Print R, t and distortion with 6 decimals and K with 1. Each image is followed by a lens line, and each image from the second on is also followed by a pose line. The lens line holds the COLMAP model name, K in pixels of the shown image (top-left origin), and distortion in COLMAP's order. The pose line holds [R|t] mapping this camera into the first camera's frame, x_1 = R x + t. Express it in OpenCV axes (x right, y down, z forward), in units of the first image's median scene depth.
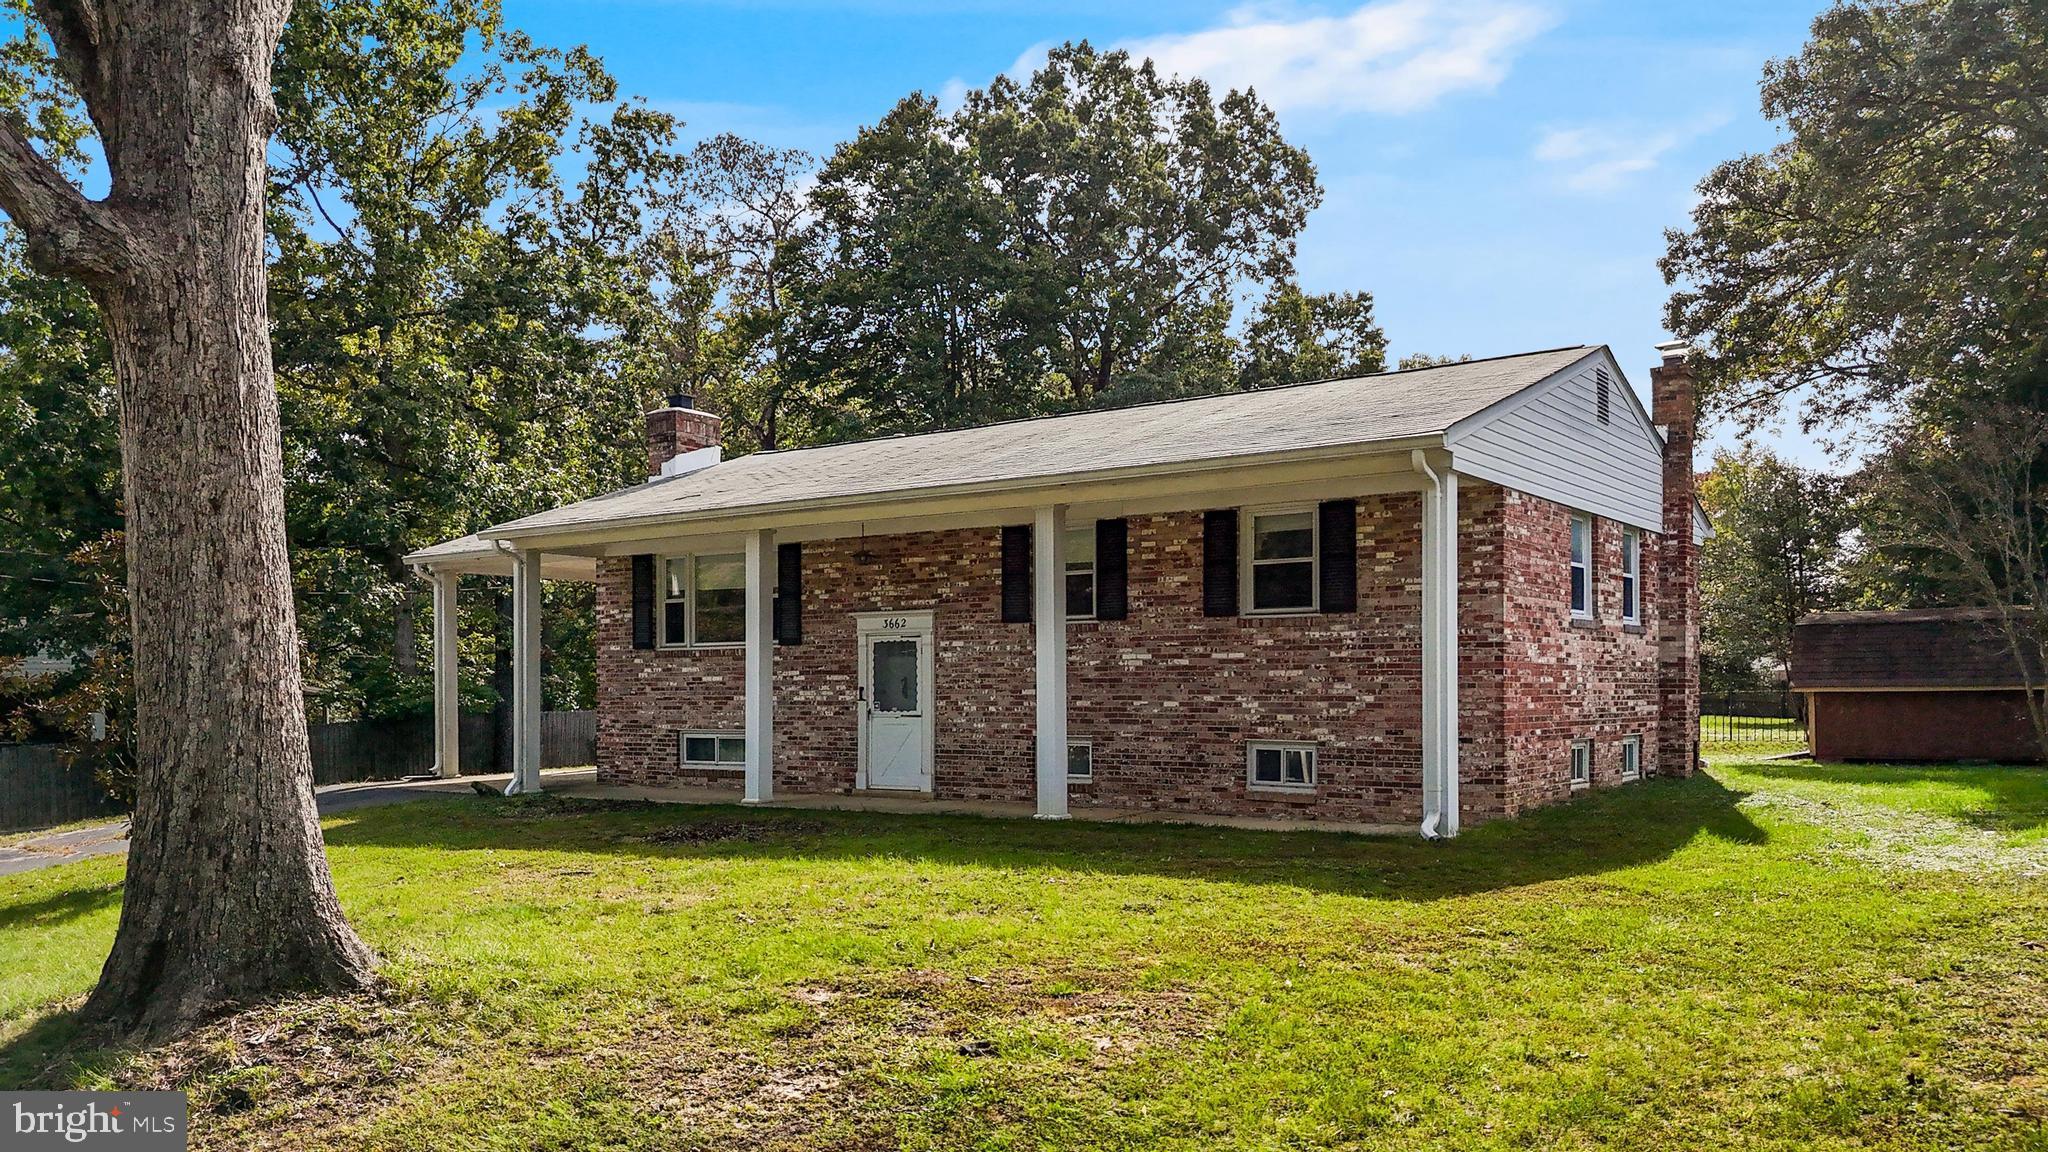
lens RADIAL K [[1609.1, 0, 1034.1], [0, 1609.1, 575.1], [0, 0, 1]] dist [0.049284, -0.007852]
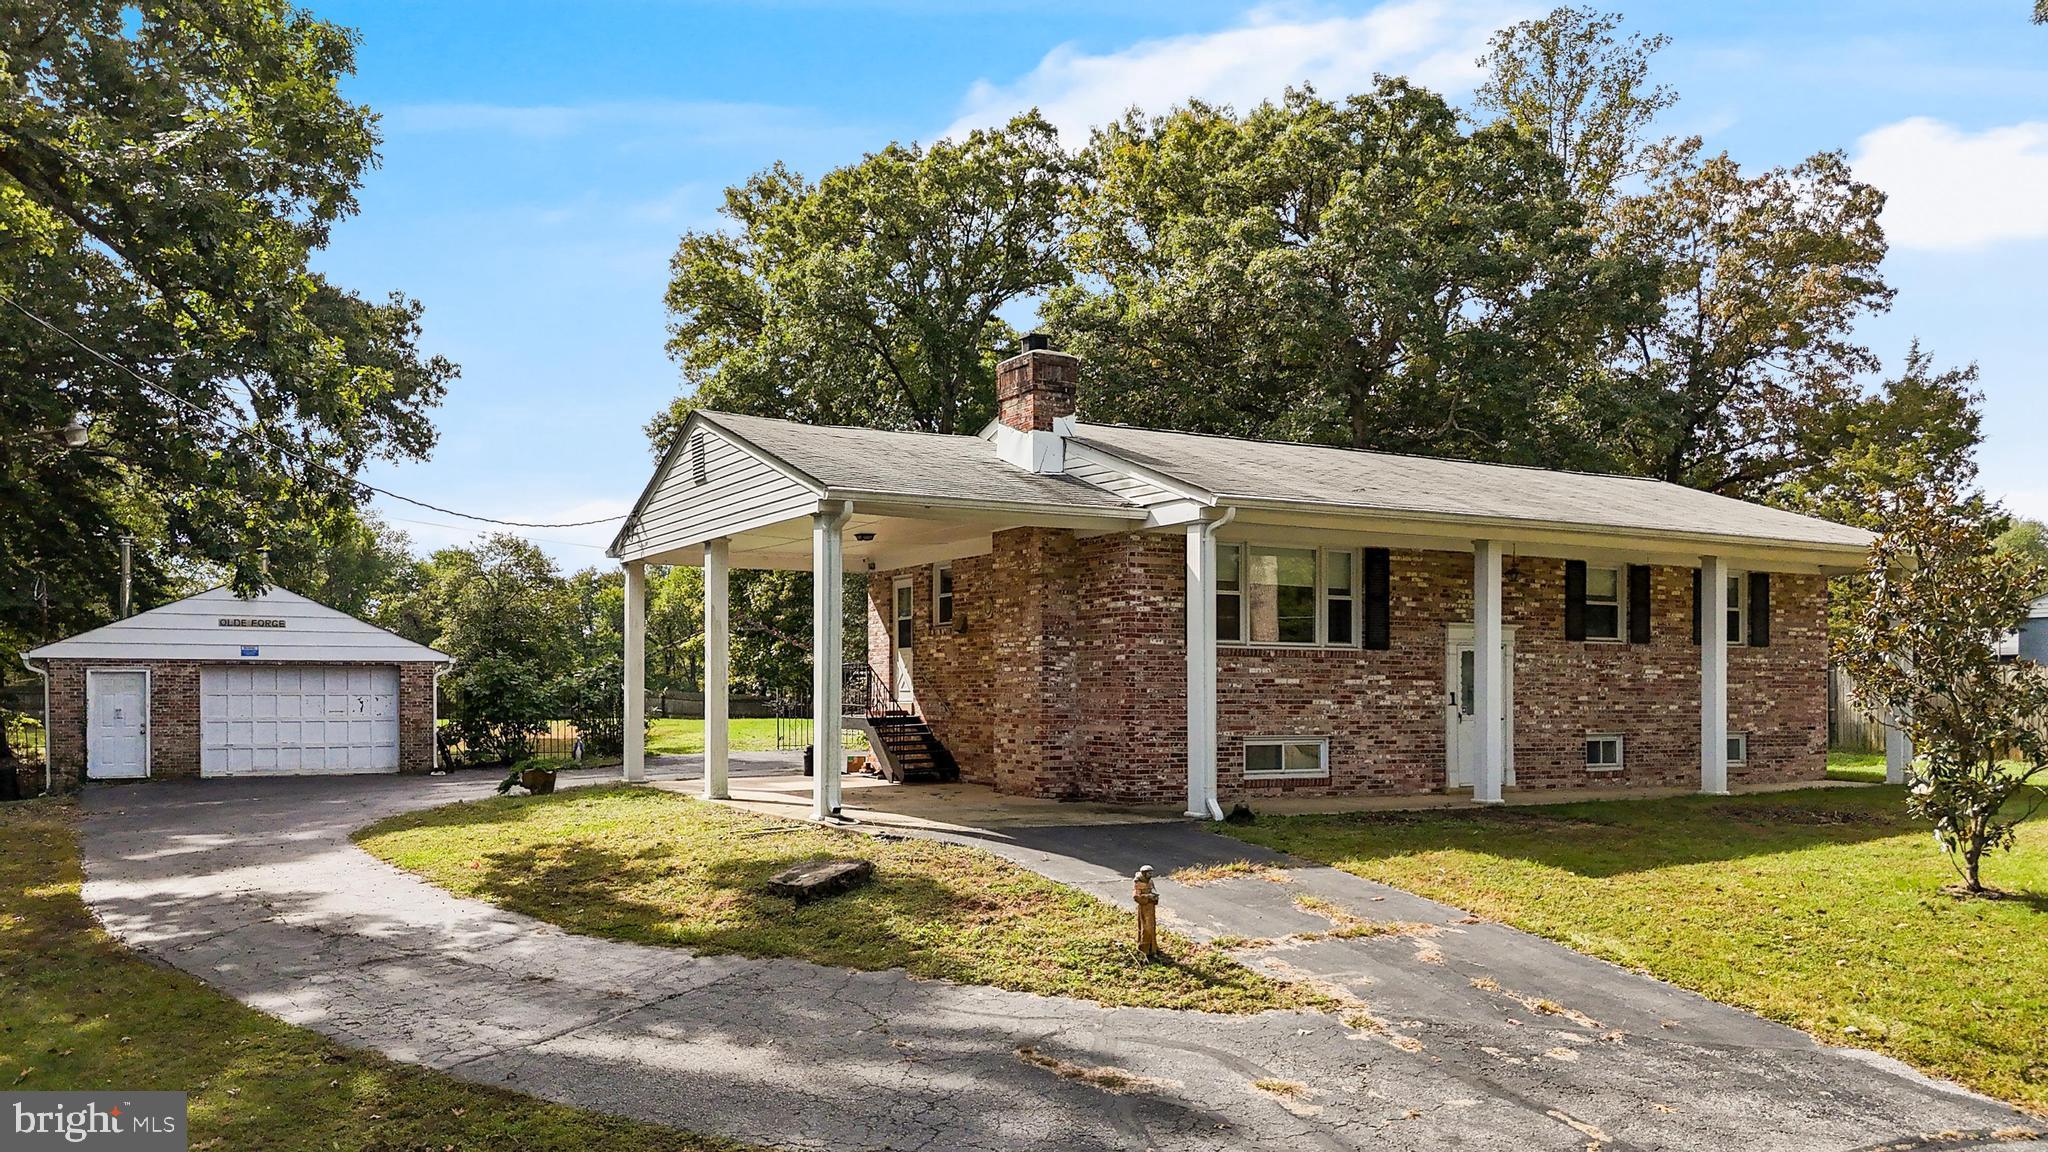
lens RADIAL K [[1509.7, 0, 1017.7], [0, 1509.7, 585.6], [0, 0, 1]] dist [0.038358, -0.018716]
pose [[0.422349, 0.065844, 0.904039, -1.201798], [-0.072468, 0.996618, -0.038731, 0.061808], [-0.903532, -0.049156, 0.425693, 0.879543]]
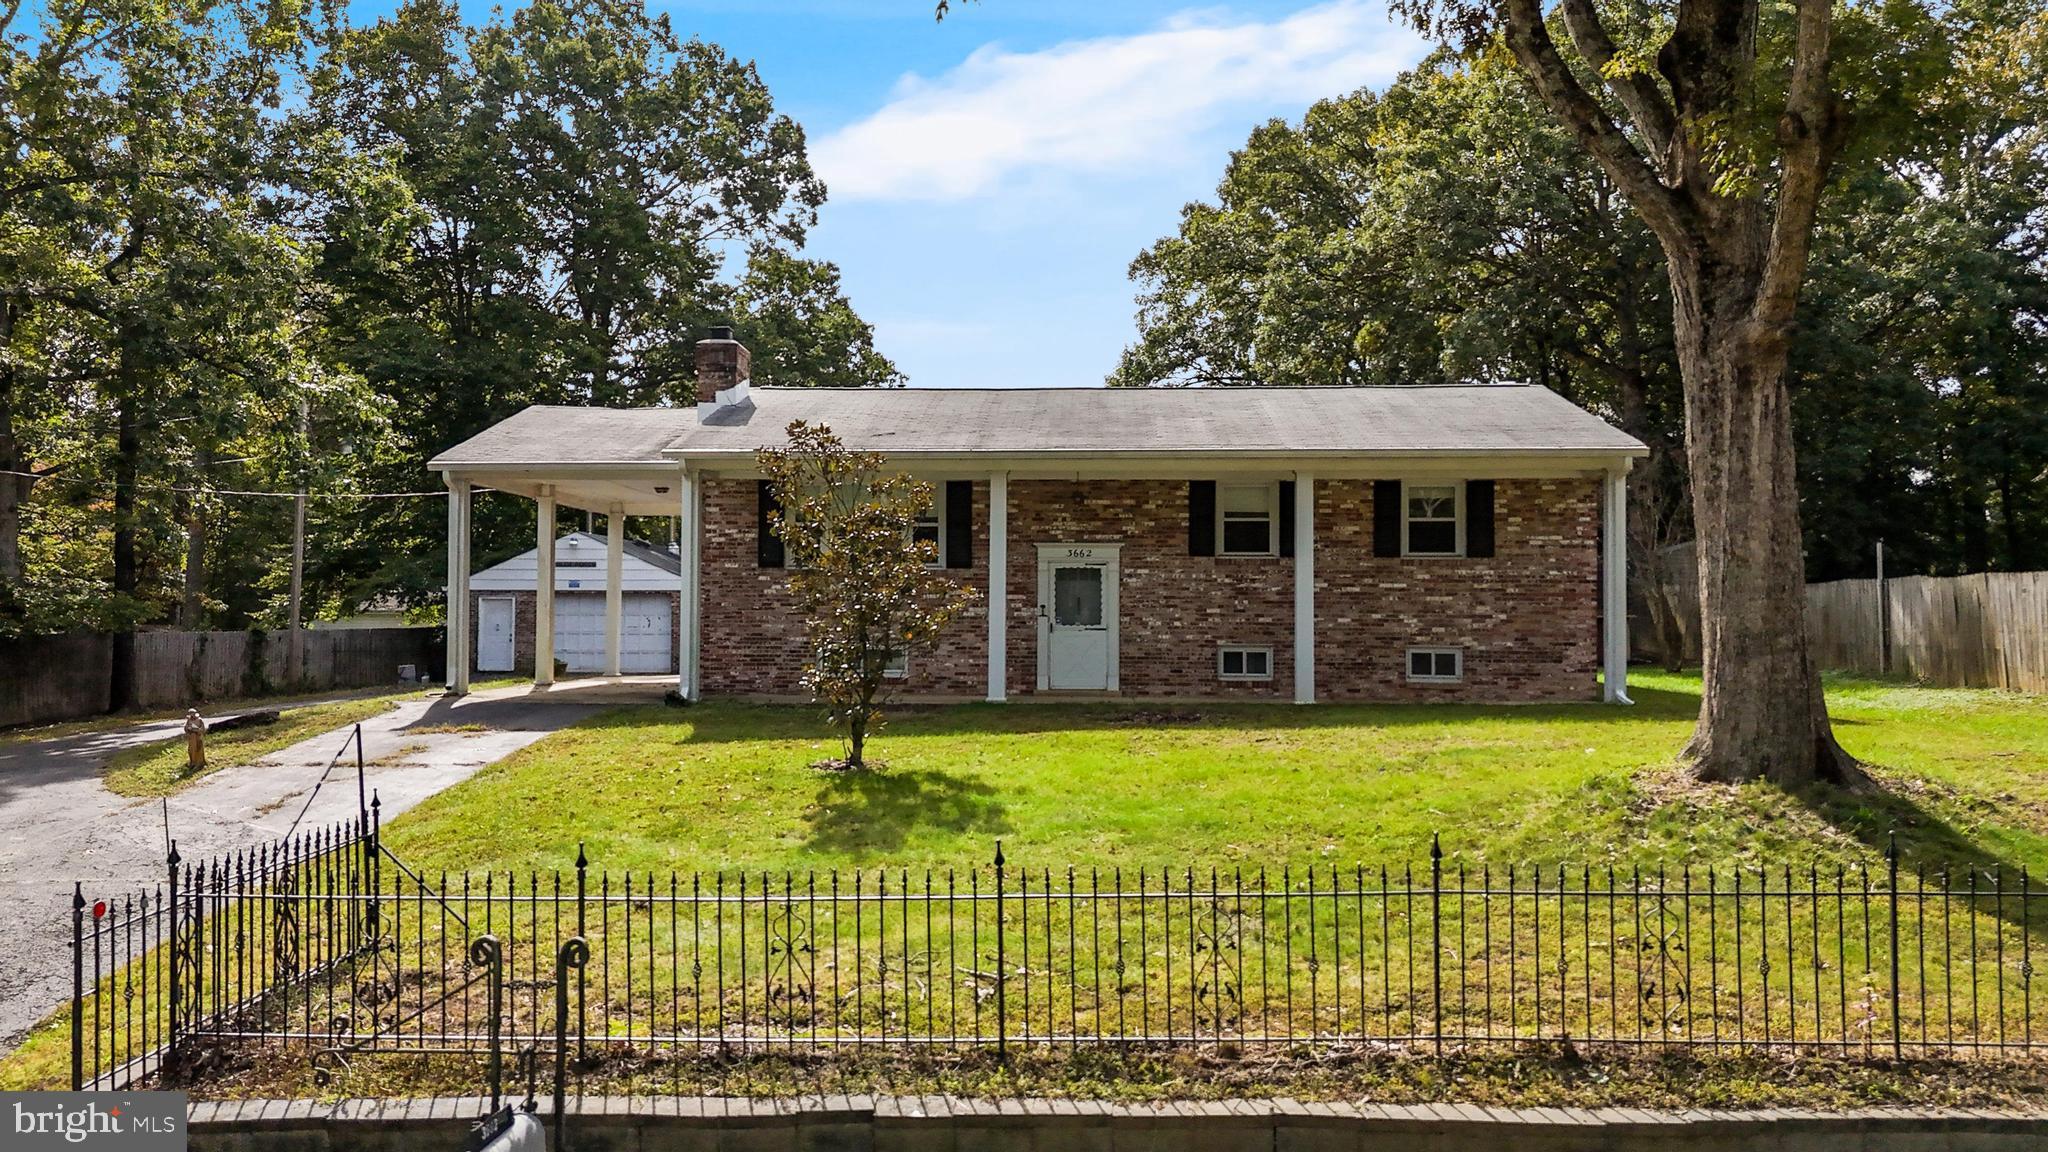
lens RADIAL K [[1509.7, 0, 1017.0], [0, 1509.7, 578.7], [0, 0, 1]] dist [0.038358, -0.018716]
pose [[0.837855, 0.020010, 0.545526, -0.774452], [-0.046417, 0.998320, 0.034672, 0.012346], [-0.543916, -0.054372, 0.837376, 0.074559]]
